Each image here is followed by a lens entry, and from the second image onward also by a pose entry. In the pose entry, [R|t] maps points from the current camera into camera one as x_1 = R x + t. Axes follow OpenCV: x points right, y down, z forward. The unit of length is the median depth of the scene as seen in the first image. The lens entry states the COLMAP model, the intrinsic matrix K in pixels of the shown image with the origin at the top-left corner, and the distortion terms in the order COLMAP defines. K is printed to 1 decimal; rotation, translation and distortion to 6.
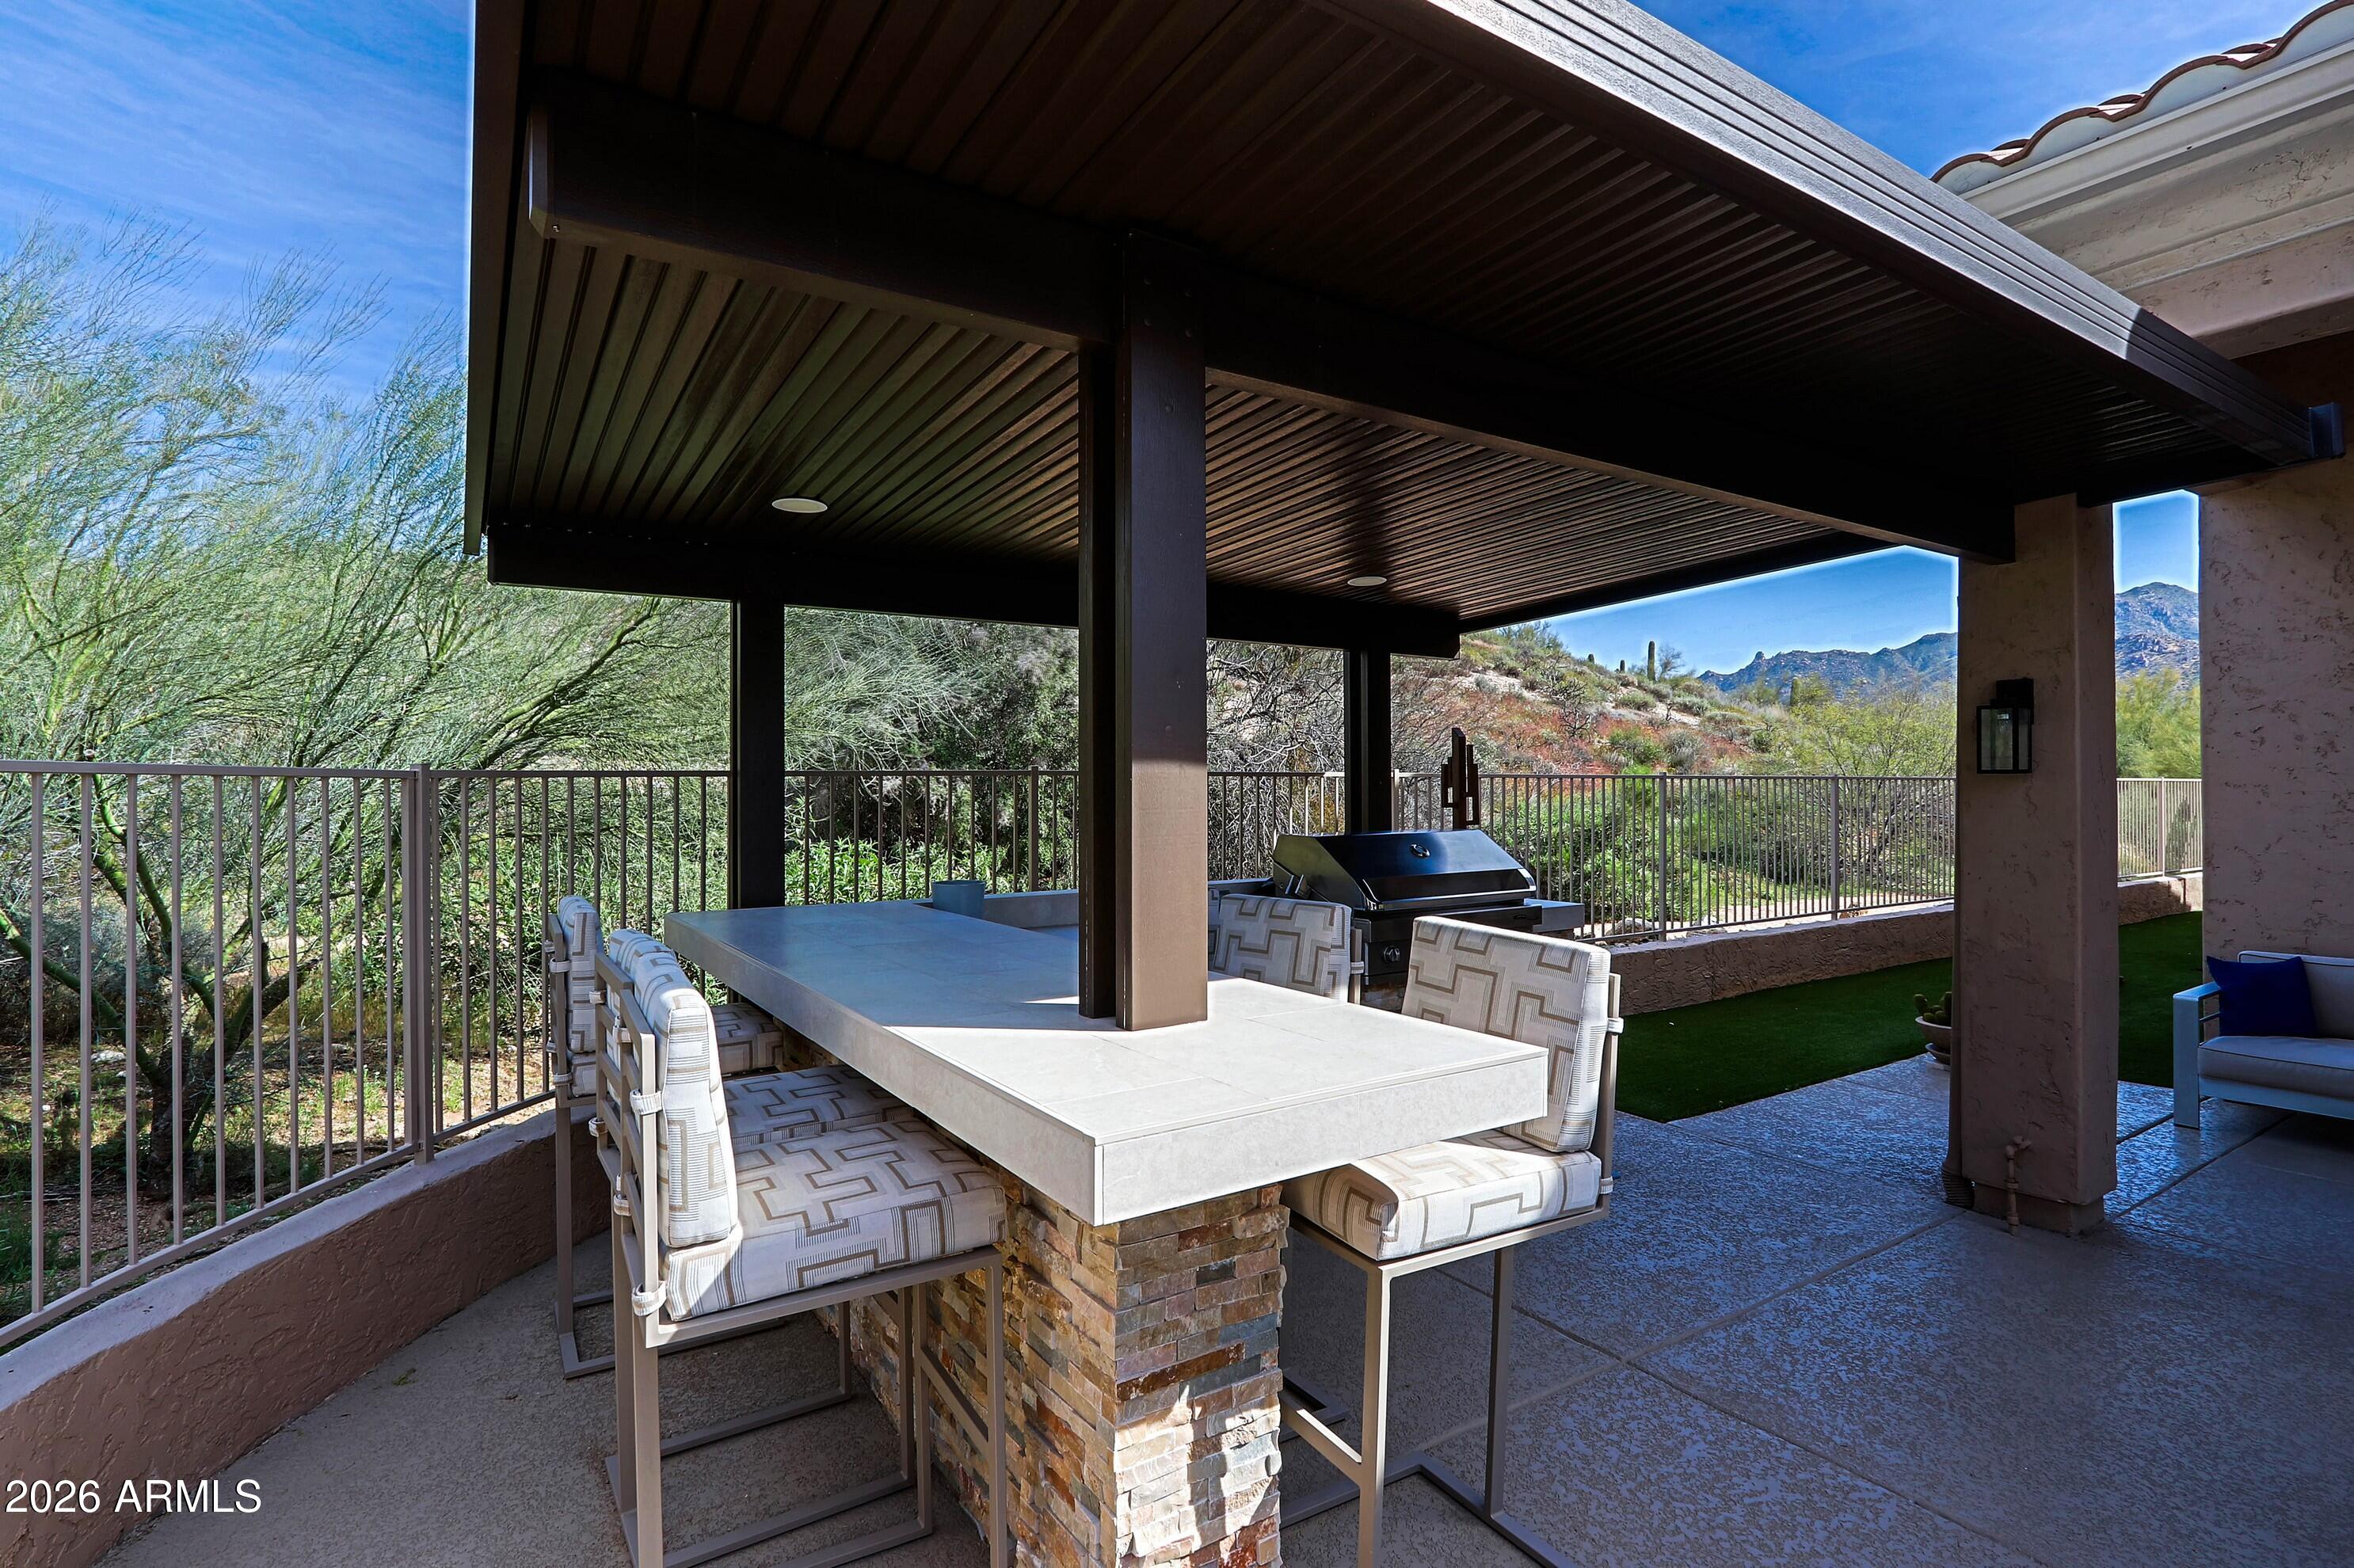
lens RADIAL K [[1111.2, 0, 1169.7], [0, 1111.2, 812.3], [0, 0, 1]] dist [-0.005709, -0.000667]
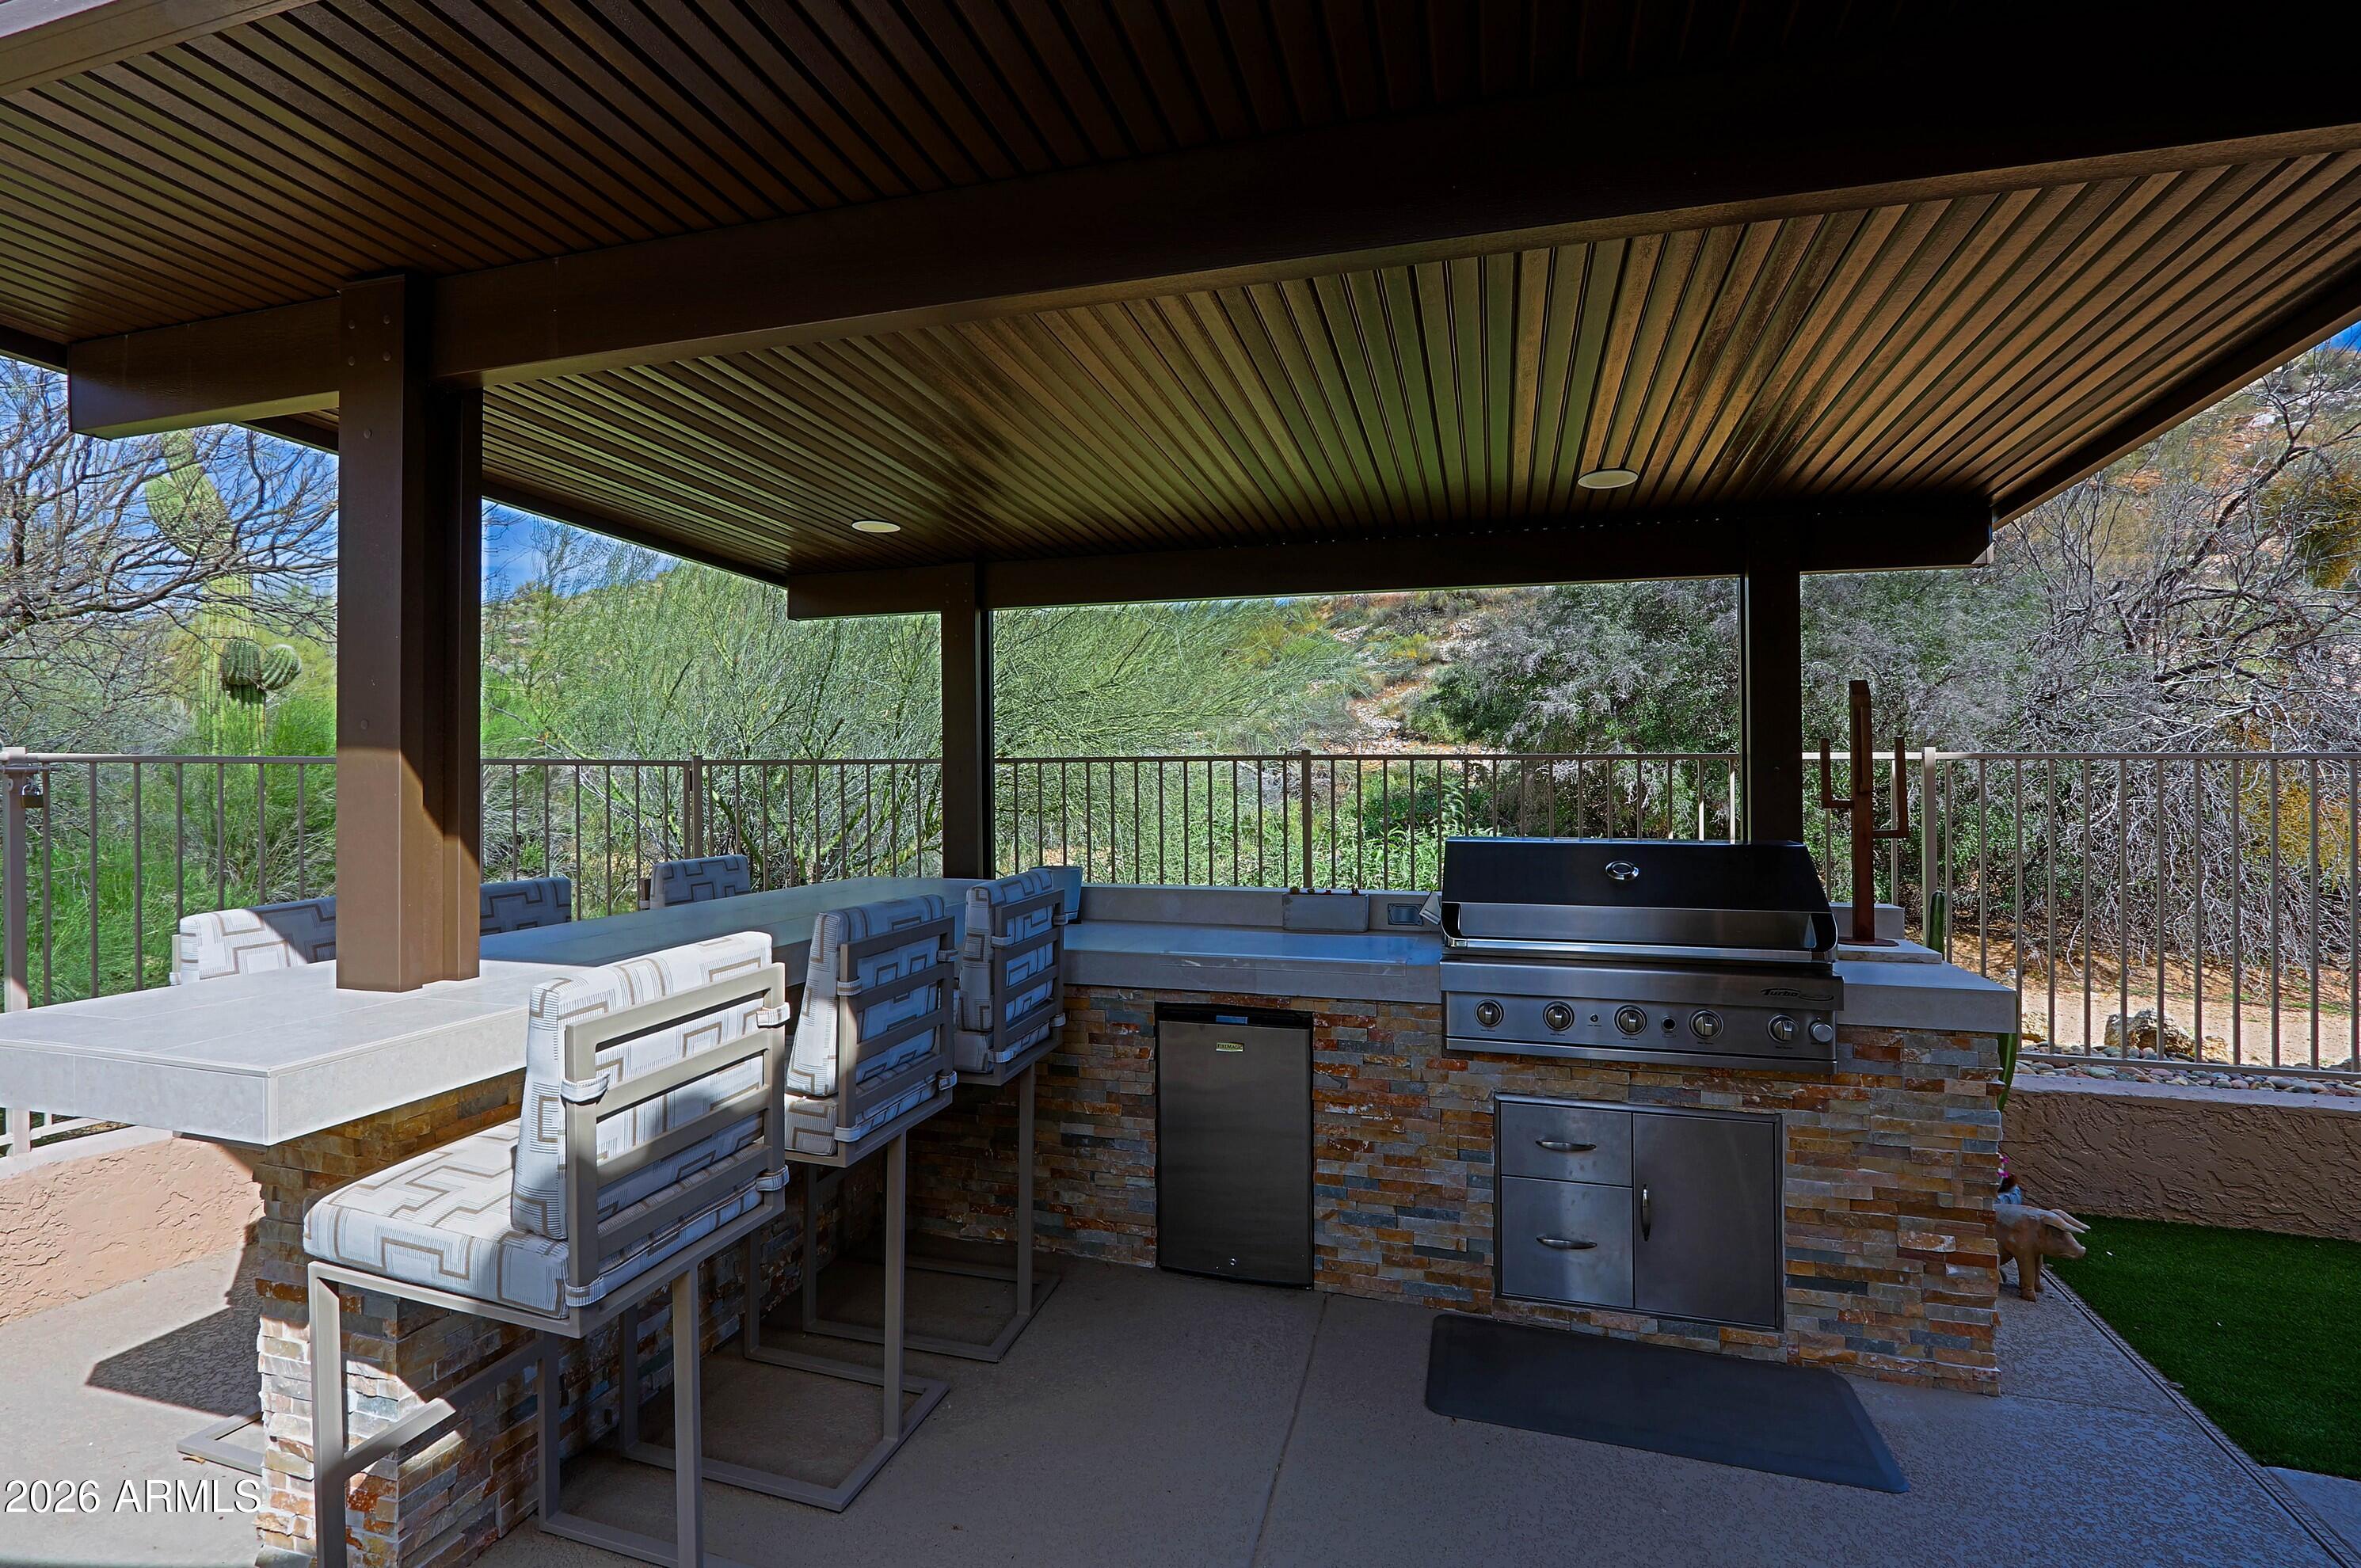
lens RADIAL K [[1114.6, 0, 1173.2], [0, 1114.6, 812.4], [0, 0, 1]] dist [-0.005709, -0.000667]
pose [[0.657649, 0.032305, -0.752632, 0.356188], [-0.021293, 0.999478, 0.024294, -0.007330], [0.753024, 0.000049, 0.657994, 0.230962]]
